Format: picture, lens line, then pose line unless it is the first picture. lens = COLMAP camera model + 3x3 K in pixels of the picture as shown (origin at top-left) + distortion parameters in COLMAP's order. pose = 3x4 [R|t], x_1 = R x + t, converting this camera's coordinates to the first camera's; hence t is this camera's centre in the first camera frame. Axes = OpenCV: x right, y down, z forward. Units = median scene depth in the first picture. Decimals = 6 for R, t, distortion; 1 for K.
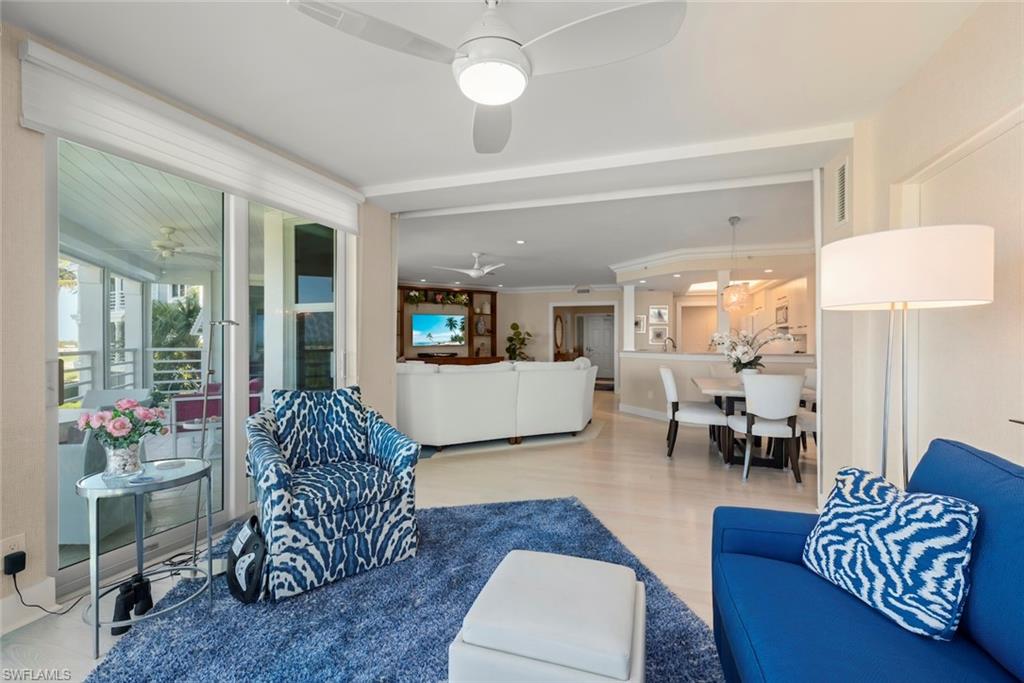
lens RADIAL K [[434.7, 0, 509.6], [0, 434.7, 341.4], [0, 0, 1]] dist [0.000822, -0.000010]
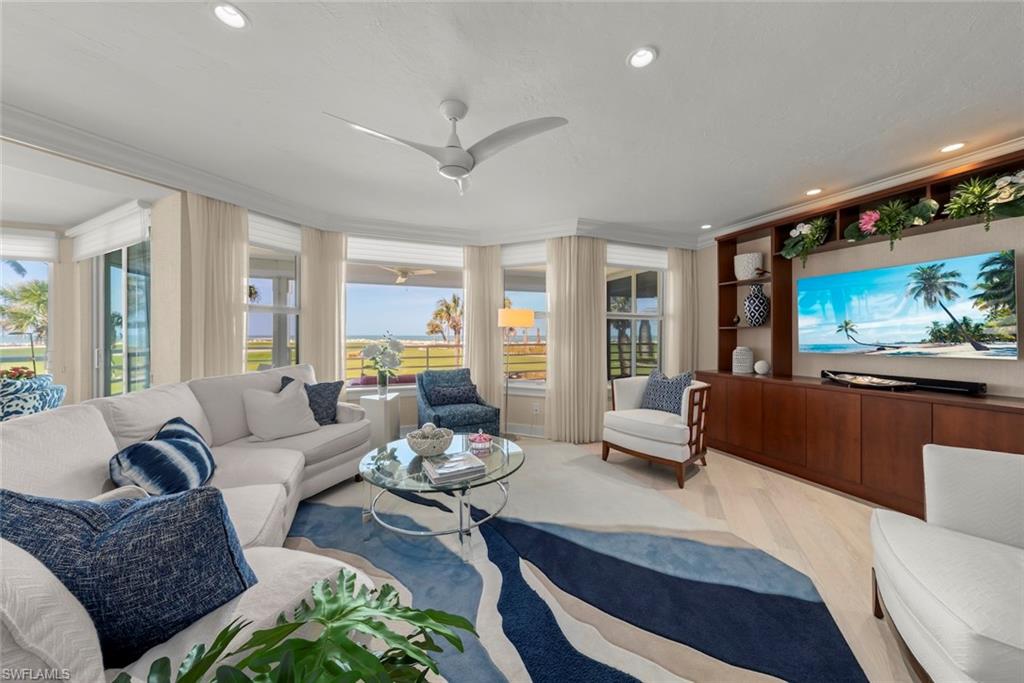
lens RADIAL K [[348.1, 0, 514.3], [0, 348.1, 335.4], [0, 0, 1]] dist [0.000769, 0.000141]
pose [[-0.086028, -0.000022, -0.996293, 0.144048], [0.002262, 0.999997, -0.000217, -0.006280], [0.996290, -0.002273, -0.086028, 0.716408]]
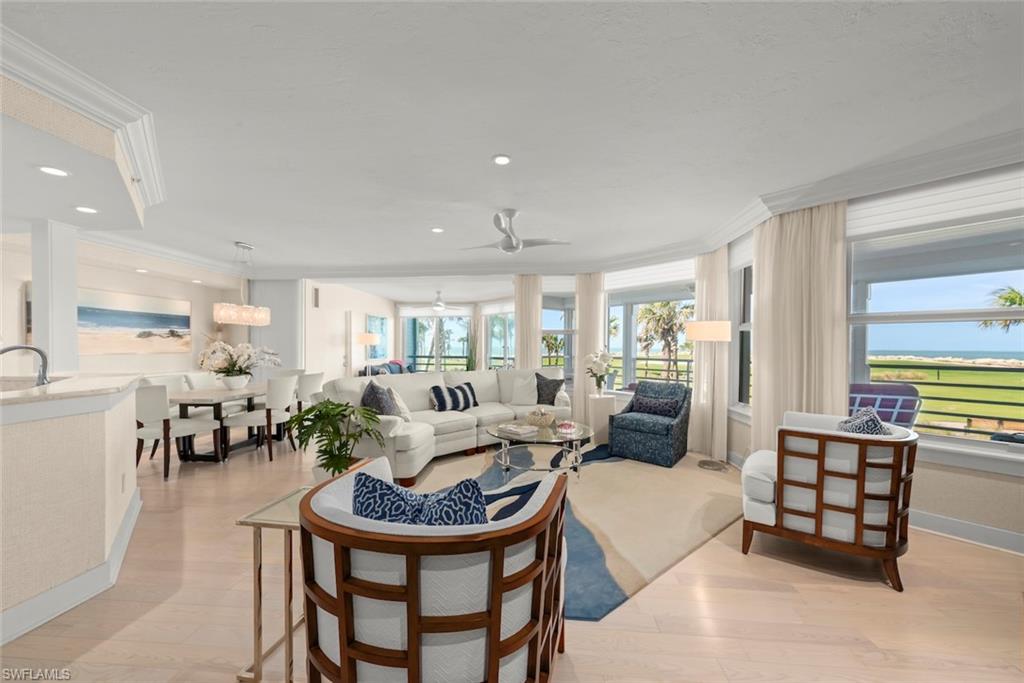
lens RADIAL K [[383.0, 0, 512.7], [0, 383.0, 347.1], [0, 0, 1]] dist [-0.000082, -0.000123]
pose [[-0.971268, -0.006814, -0.237893, 0.033359], [-0.006084, 0.999974, -0.003803, -0.006335], [0.237912, -0.002246, -0.971284, 1.015834]]
